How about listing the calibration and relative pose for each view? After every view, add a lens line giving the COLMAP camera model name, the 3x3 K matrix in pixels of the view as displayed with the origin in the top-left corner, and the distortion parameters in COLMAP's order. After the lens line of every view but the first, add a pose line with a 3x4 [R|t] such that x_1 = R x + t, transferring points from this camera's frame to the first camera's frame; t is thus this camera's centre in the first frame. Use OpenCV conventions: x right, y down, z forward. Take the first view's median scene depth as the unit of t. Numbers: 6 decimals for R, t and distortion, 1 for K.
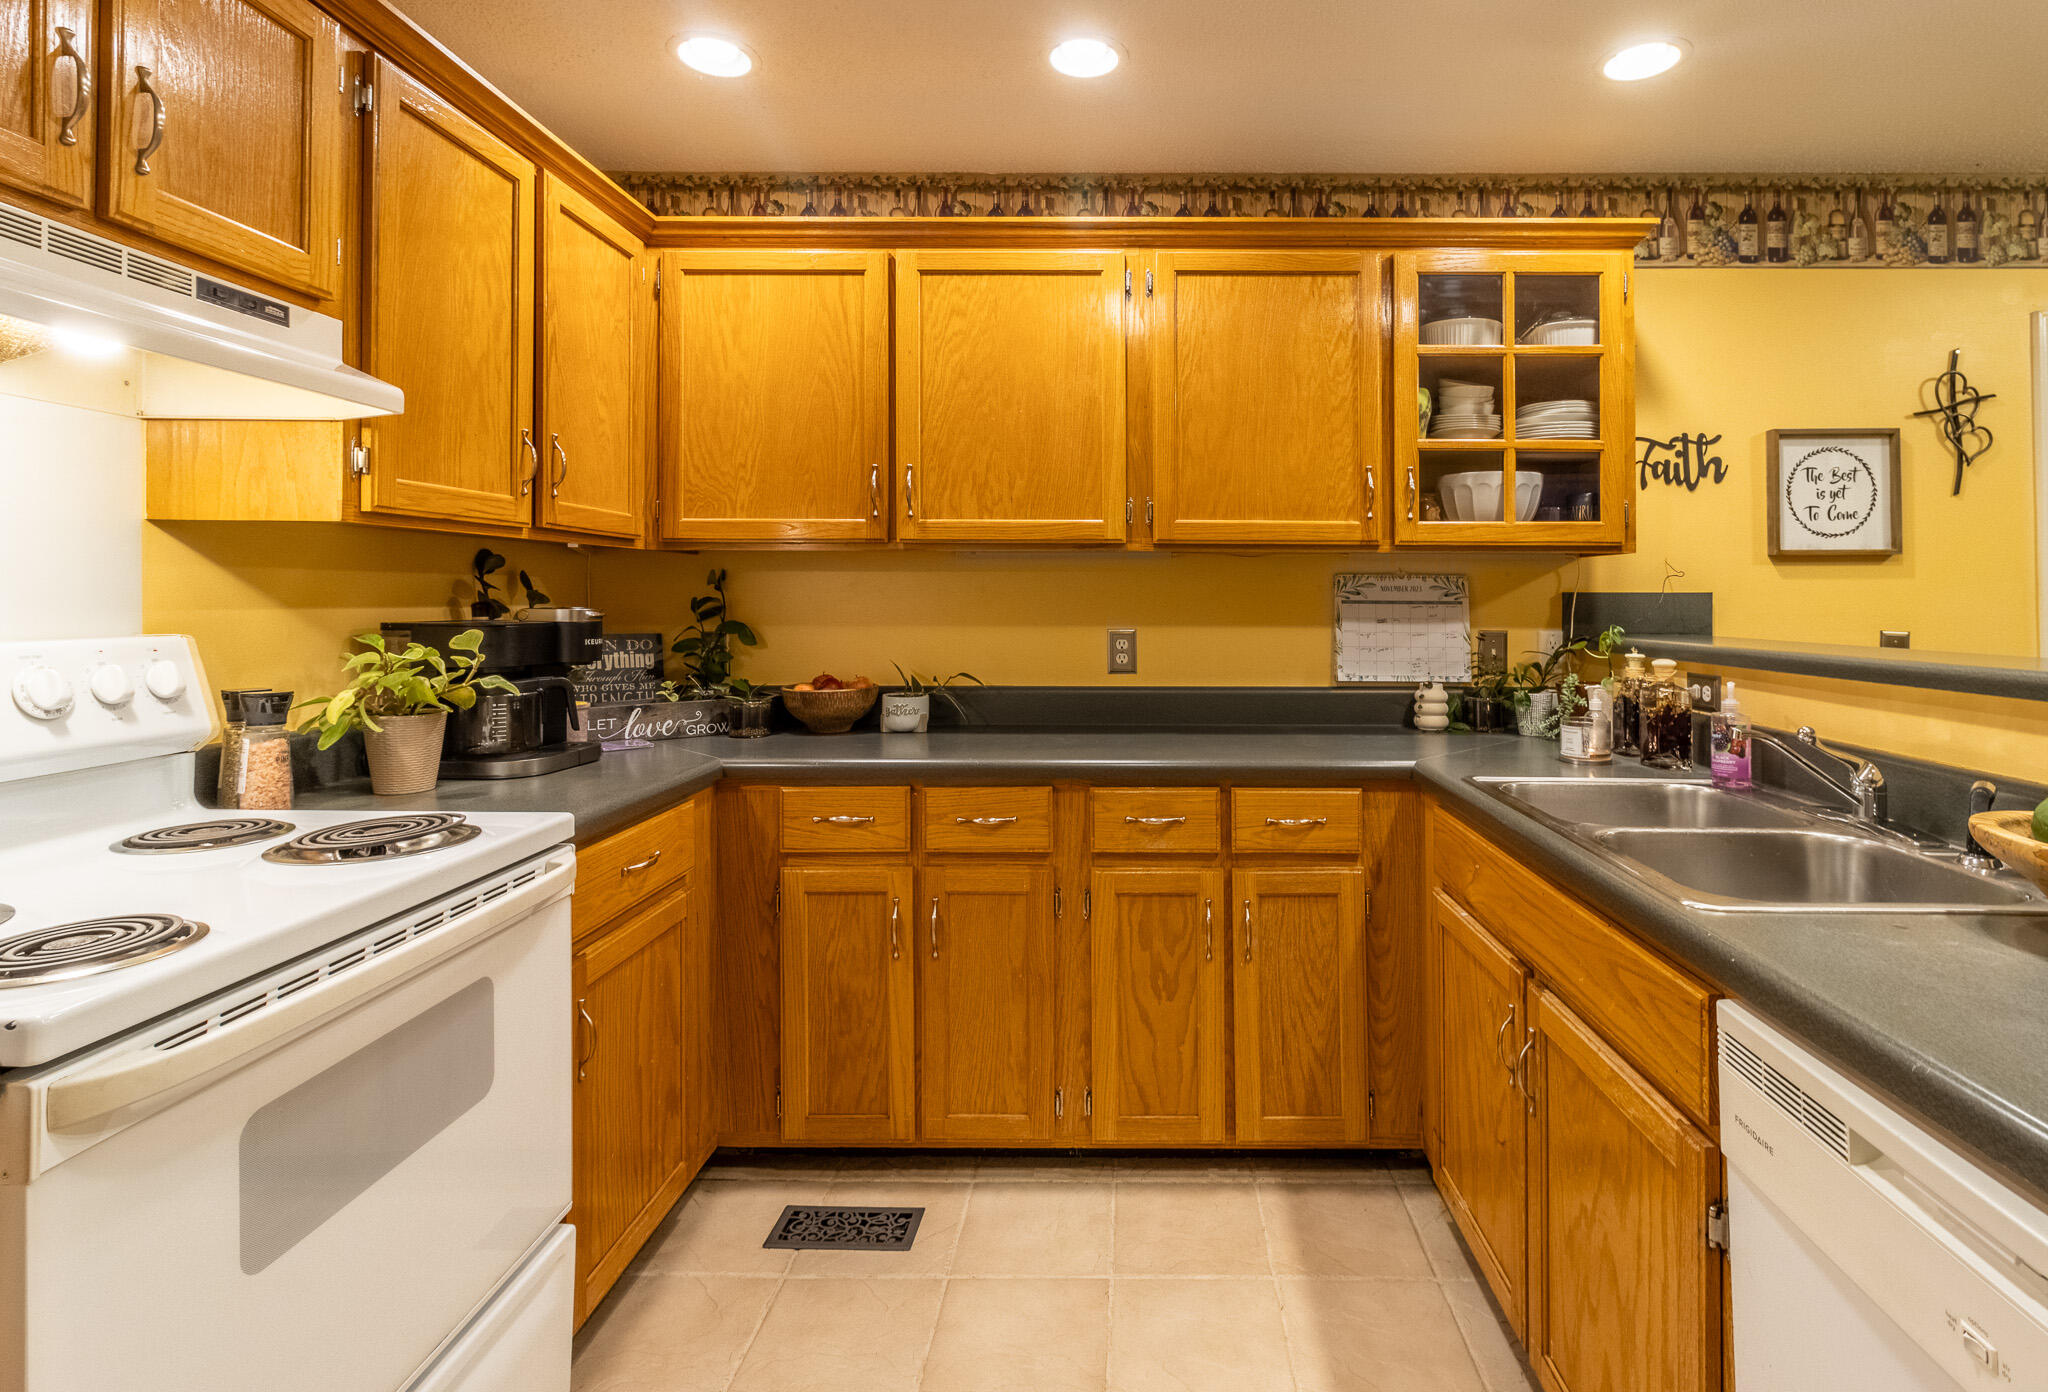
lens RADIAL K [[1044.3, 0, 1066.7], [0, 1044.3, 593.0], [0, 0, 1]] dist [-0.003812, 0.001562]
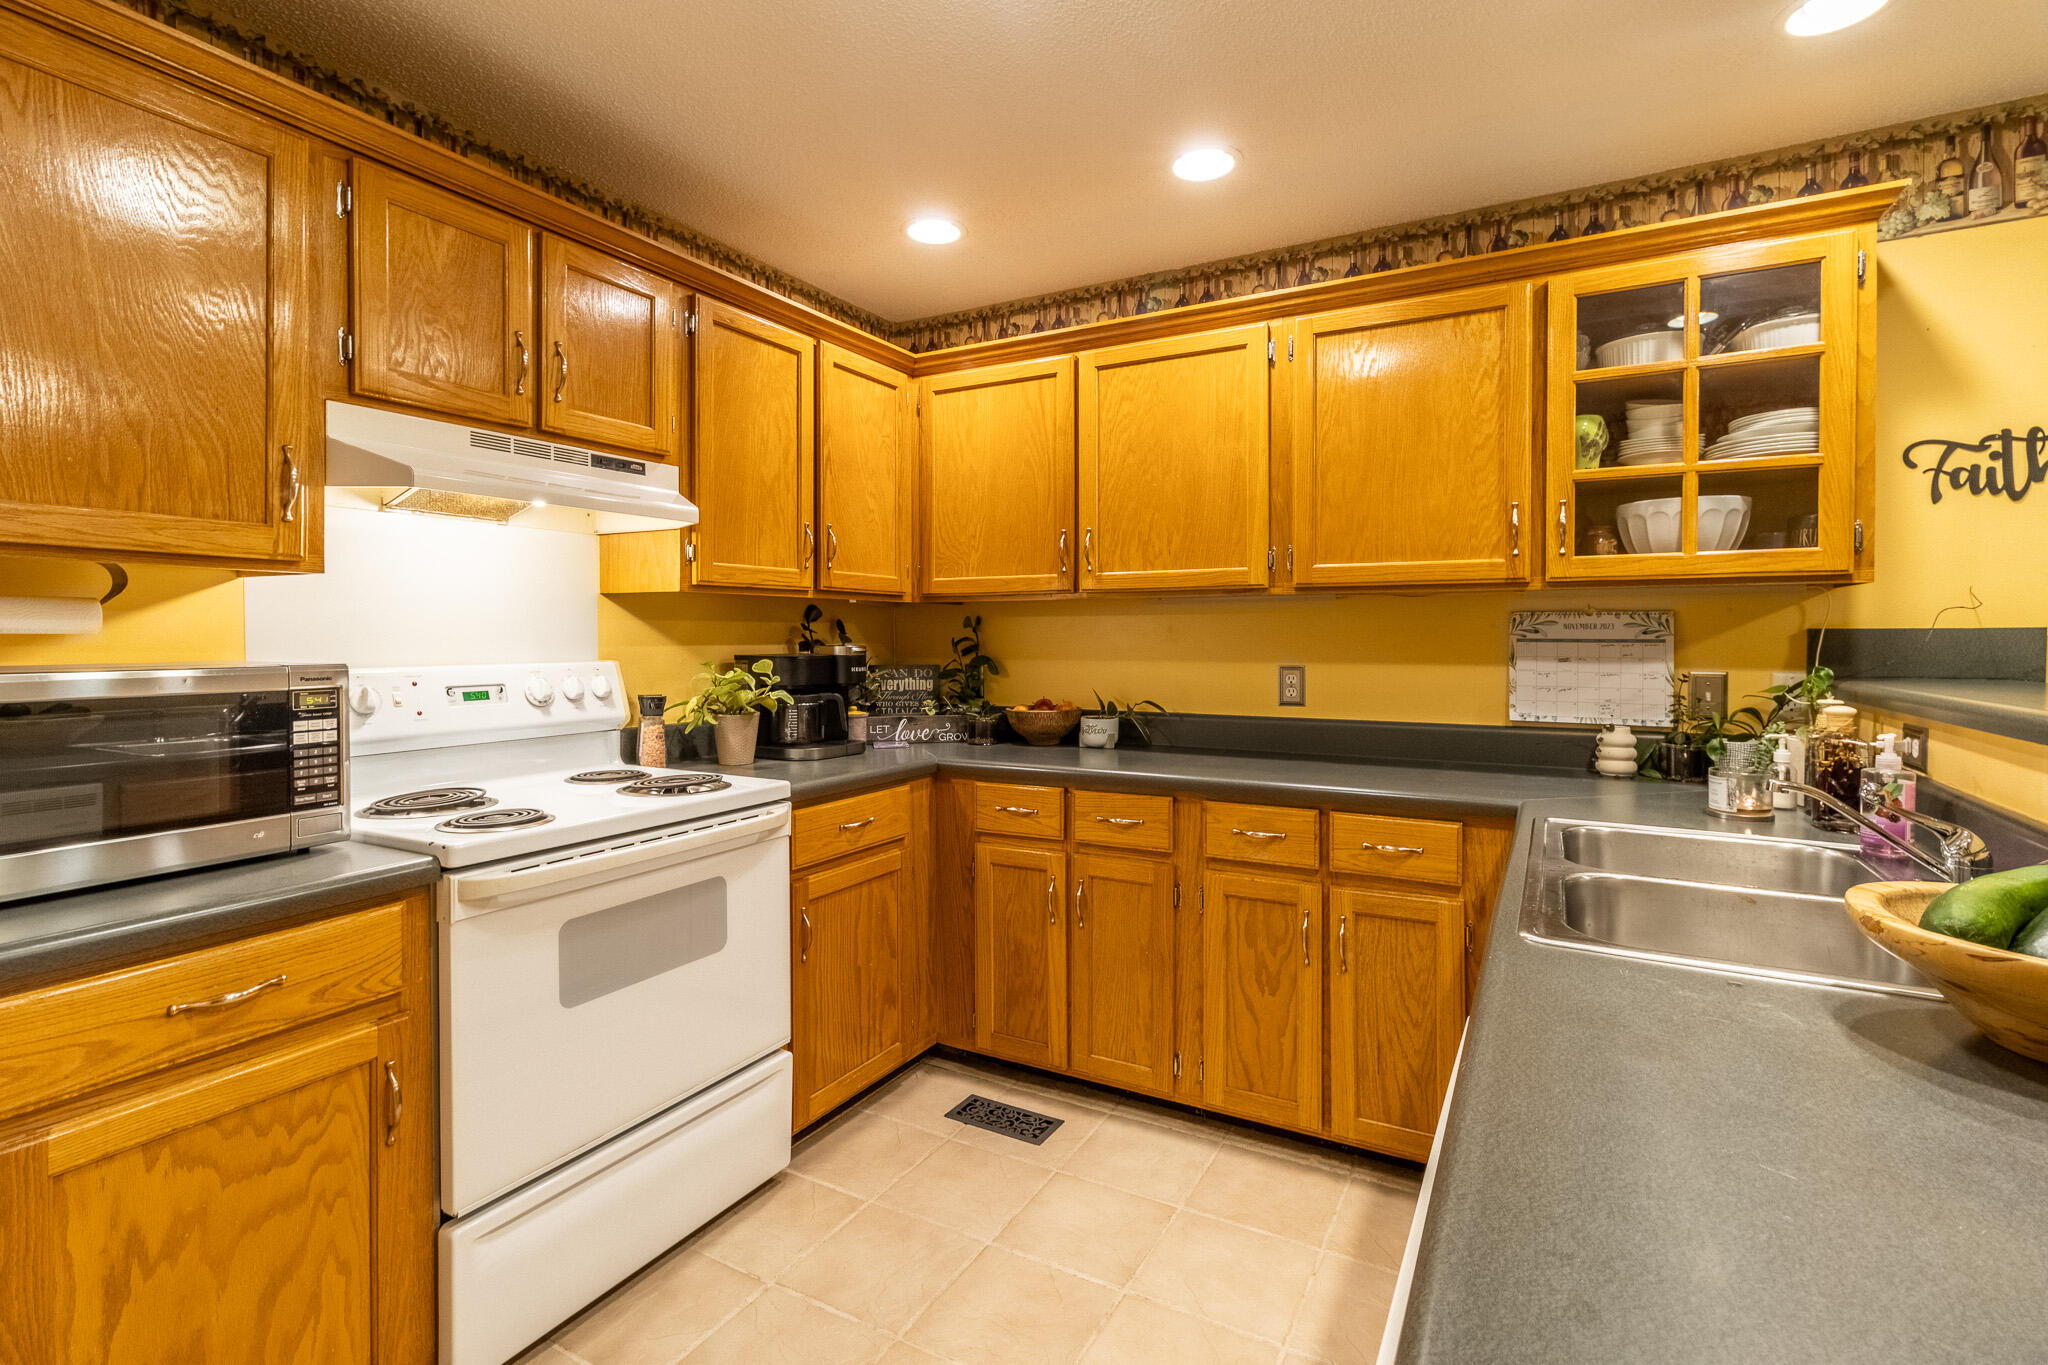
lens RADIAL K [[968.8, 0, 994.4], [0, 968.8, 653.2], [0, 0, 1]] dist [-0.002386, 0.001125]
pose [[0.867216, 0.004989, -0.497907, 0.351472], [0.005583, 0.999790, 0.019742, 0.000032], [0.497900, -0.019901, 0.867006, -0.044308]]
